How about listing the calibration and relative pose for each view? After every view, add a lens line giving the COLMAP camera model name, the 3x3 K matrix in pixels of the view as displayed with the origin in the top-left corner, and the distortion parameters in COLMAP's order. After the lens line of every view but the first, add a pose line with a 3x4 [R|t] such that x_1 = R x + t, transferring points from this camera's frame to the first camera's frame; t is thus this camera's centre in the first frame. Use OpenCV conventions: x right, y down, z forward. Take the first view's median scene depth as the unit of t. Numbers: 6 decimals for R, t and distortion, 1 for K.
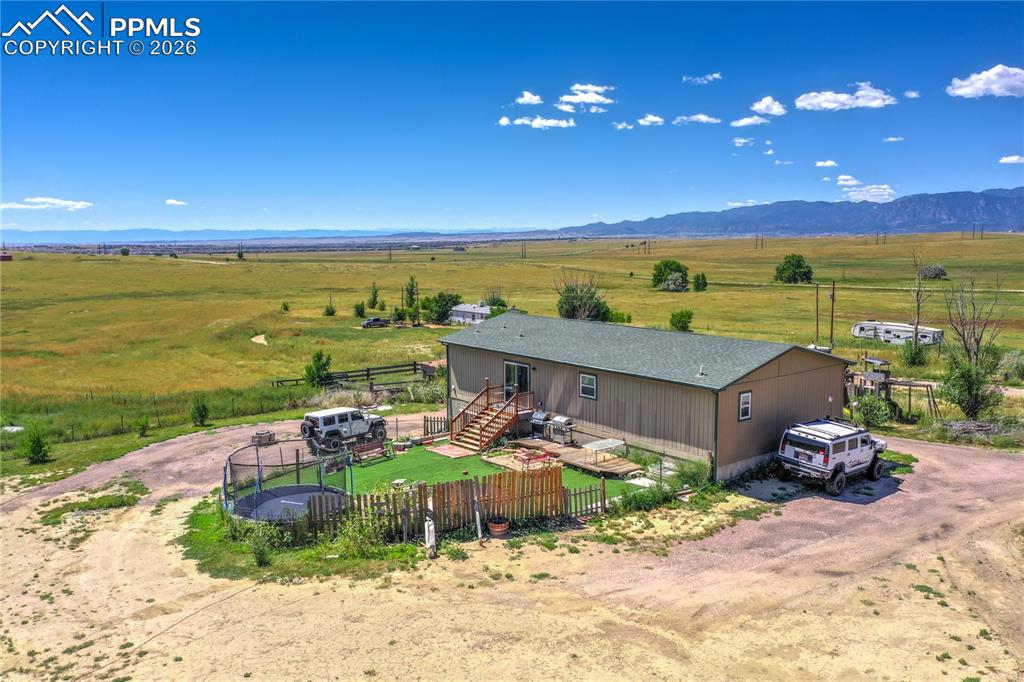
lens RADIAL K [[817.9, 0, 510.4], [0, 817.9, 340.9], [0, 0, 1]] dist [-0.002865, -0.005712]
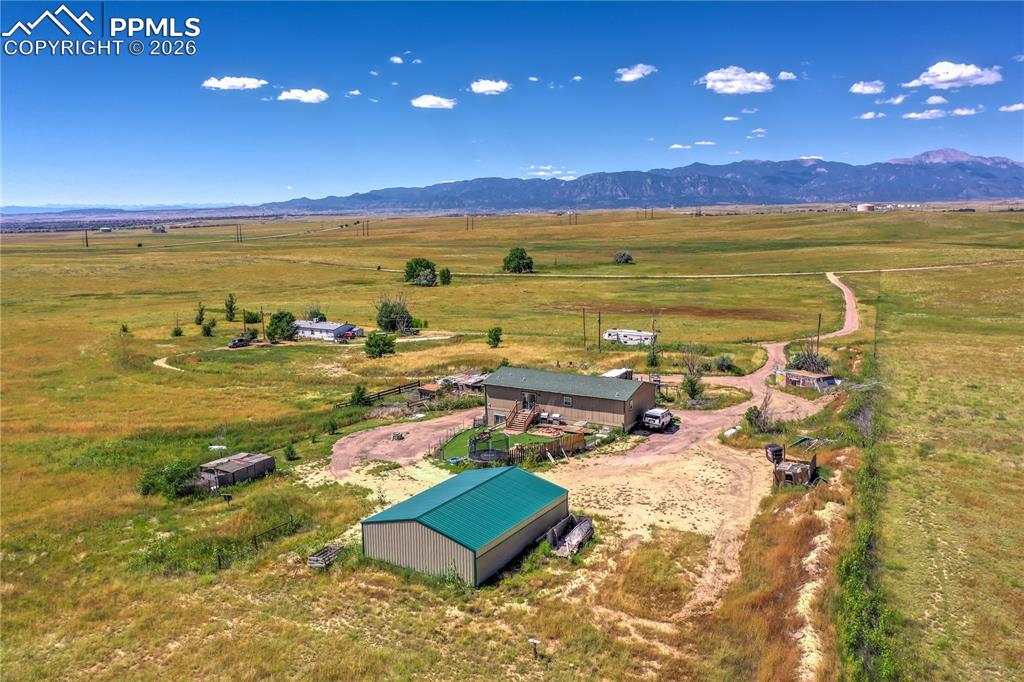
lens RADIAL K [[817.9, 0, 513.1], [0, 817.9, 340.4], [0, 0, 1]] dist [-0.002865, -0.005712]
pose [[0.937119, -0.059357, 0.343925, -0.084039], [0.049156, 0.998056, 0.038313, -0.021671], [-0.345530, -0.018998, 0.938215, -0.120654]]
